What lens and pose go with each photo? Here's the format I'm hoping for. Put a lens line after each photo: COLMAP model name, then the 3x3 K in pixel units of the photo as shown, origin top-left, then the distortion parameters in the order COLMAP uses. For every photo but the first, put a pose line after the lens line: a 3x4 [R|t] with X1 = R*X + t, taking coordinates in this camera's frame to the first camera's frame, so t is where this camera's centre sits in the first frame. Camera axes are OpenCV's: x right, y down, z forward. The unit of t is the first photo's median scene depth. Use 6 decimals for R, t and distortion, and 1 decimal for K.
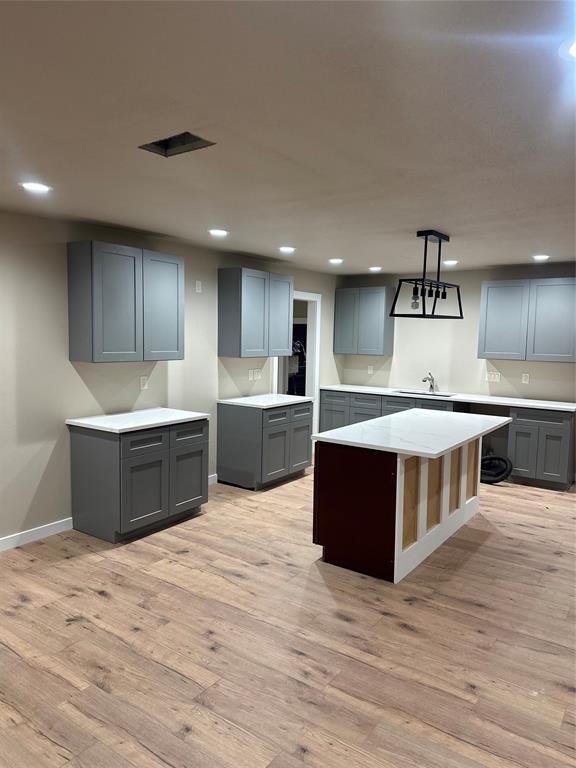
lens RADIAL K [[549.1, 0, 286.1], [0, 549.1, 384.2], [0, 0, 1]] dist [0.028248, -0.015817]
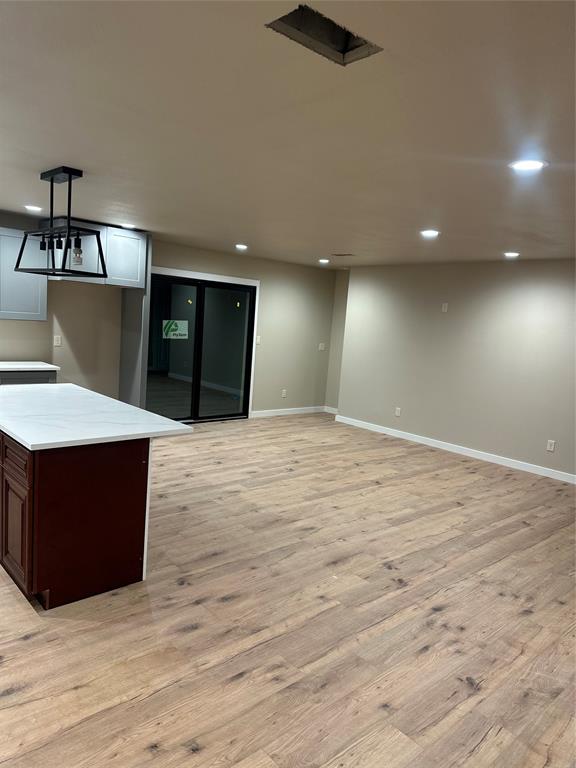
lens RADIAL K [[549.1, 0, 285.8], [0, 549.1, 381.5], [0, 0, 1]] dist [0.028248, -0.015817]
pose [[0.228560, -0.133203, 0.964374, -0.681578], [0.033337, 0.991085, 0.128991, -0.087817], [-0.972959, 0.002667, 0.230963, 0.645883]]
